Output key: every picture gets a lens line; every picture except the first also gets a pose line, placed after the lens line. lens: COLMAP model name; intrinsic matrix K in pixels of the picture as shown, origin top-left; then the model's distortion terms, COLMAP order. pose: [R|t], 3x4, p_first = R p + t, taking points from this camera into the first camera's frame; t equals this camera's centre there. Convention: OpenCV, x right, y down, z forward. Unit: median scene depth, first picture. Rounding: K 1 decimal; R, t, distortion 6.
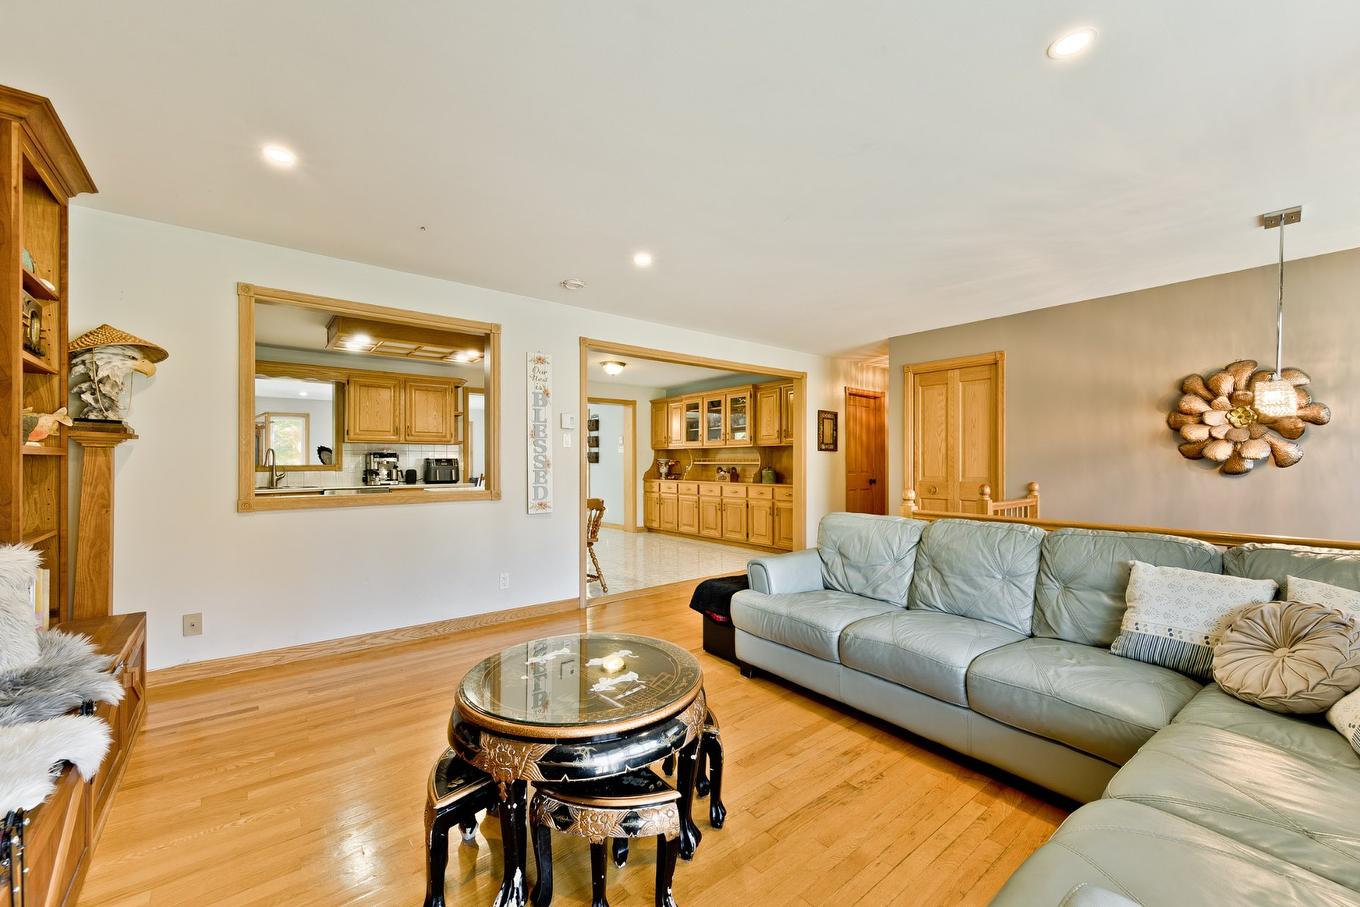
lens RADIAL K [[542.4, 0, 678.2], [0, 542.4, 457.6], [0, 0, 1]] dist [-0.000558, -0.000072]
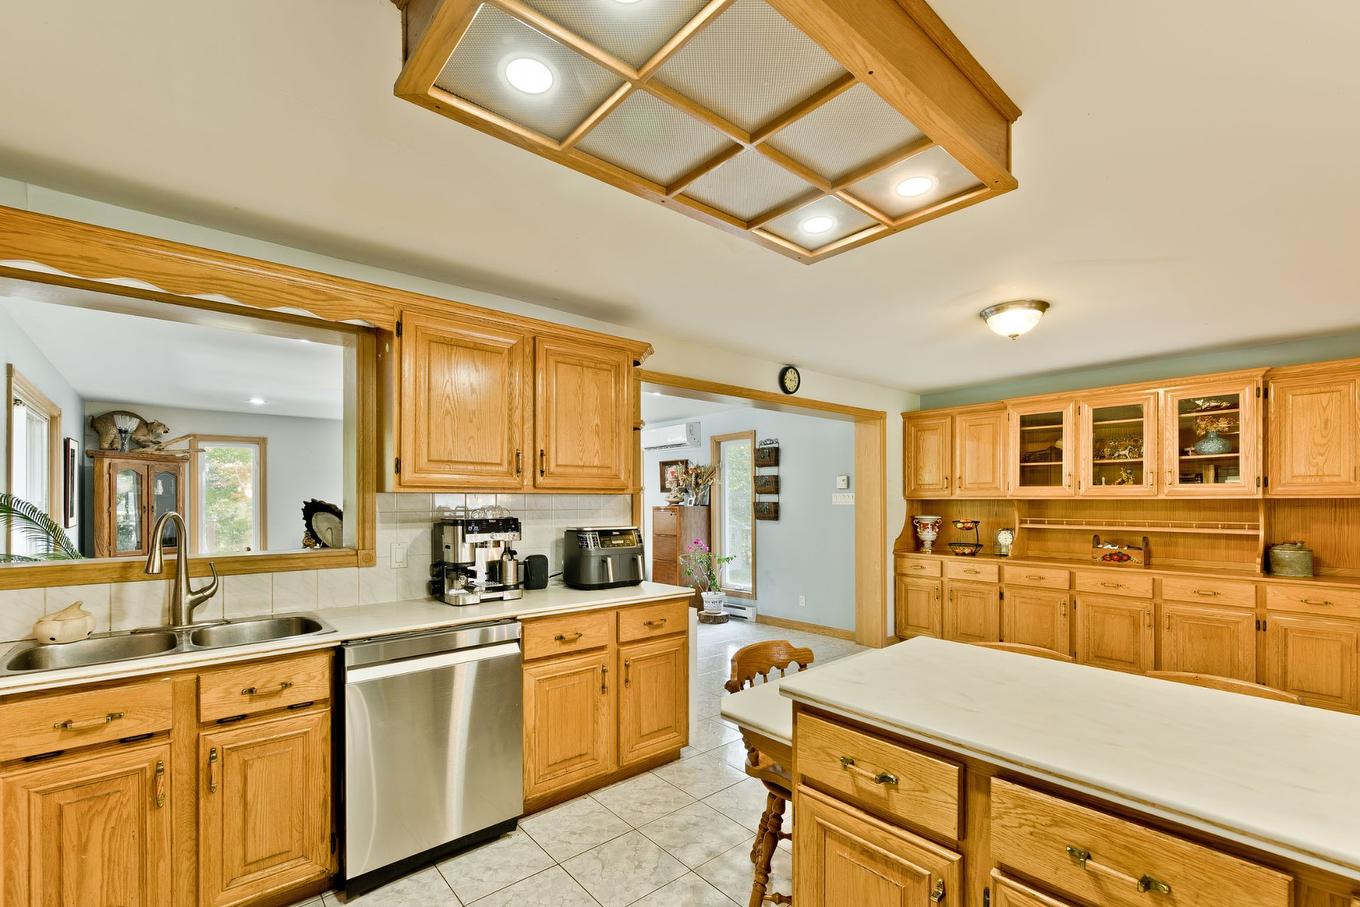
lens RADIAL K [[571.7, 0, 707.3], [0, 571.7, 498.2], [0, 0, 1]] dist [-0.002326, 0.000362]
pose [[0.997531, -0.000401, 0.070222, -0.340983], [0.000271, 0.999998, 0.001859, -0.020098], [-0.070223, -0.001835, 0.997530, 0.478445]]
